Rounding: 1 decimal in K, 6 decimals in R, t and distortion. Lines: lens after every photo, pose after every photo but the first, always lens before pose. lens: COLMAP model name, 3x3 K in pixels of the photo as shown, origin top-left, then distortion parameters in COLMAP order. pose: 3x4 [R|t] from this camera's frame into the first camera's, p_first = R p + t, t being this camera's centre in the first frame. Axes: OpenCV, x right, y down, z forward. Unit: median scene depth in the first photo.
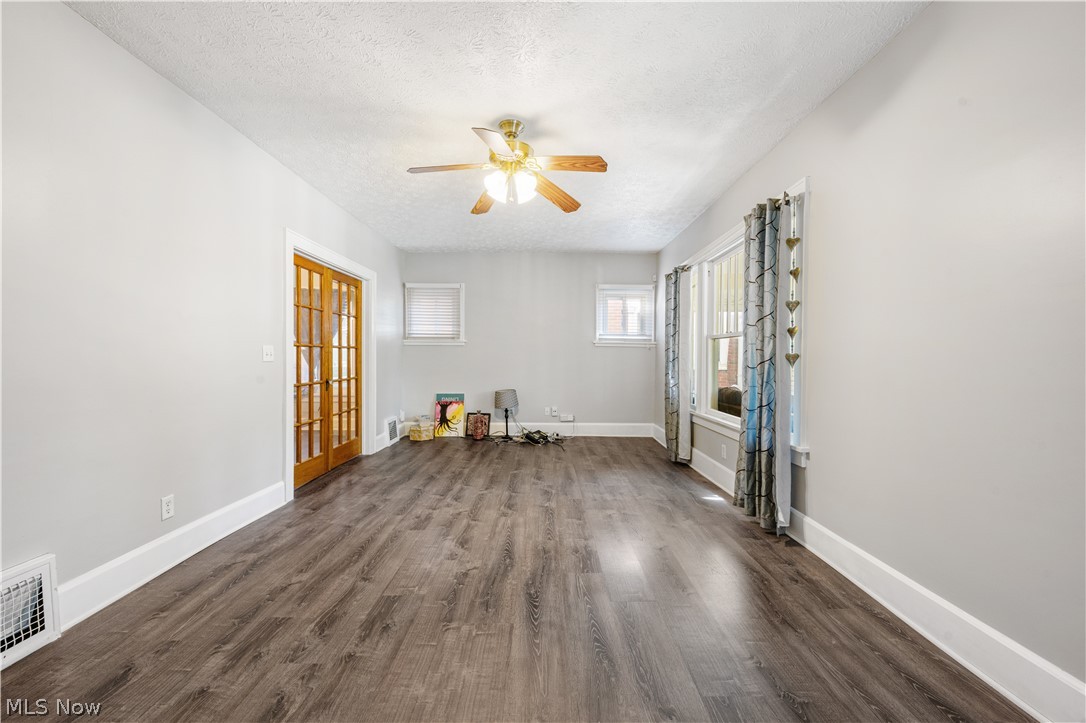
lens RADIAL K [[434.0, 0, 541.9], [0, 434.0, 363.1], [0, 0, 1]] dist [0.004142, -0.000125]
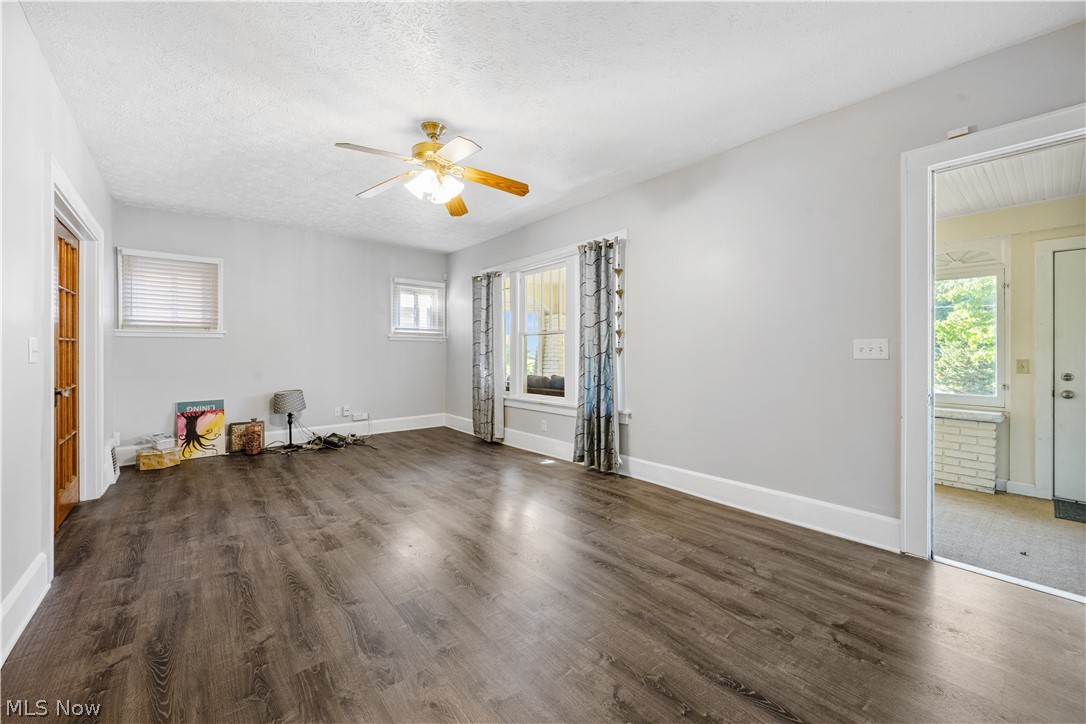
lens RADIAL K [[434.0, 0, 550.8], [0, 434.0, 352.3], [0, 0, 1]] dist [0.004142, -0.000125]
pose [[0.757087, -0.010379, 0.653231, -0.399224], [0.016761, 0.999853, -0.003540, -0.003136], [-0.653098, 0.013629, 0.757150, 0.031714]]
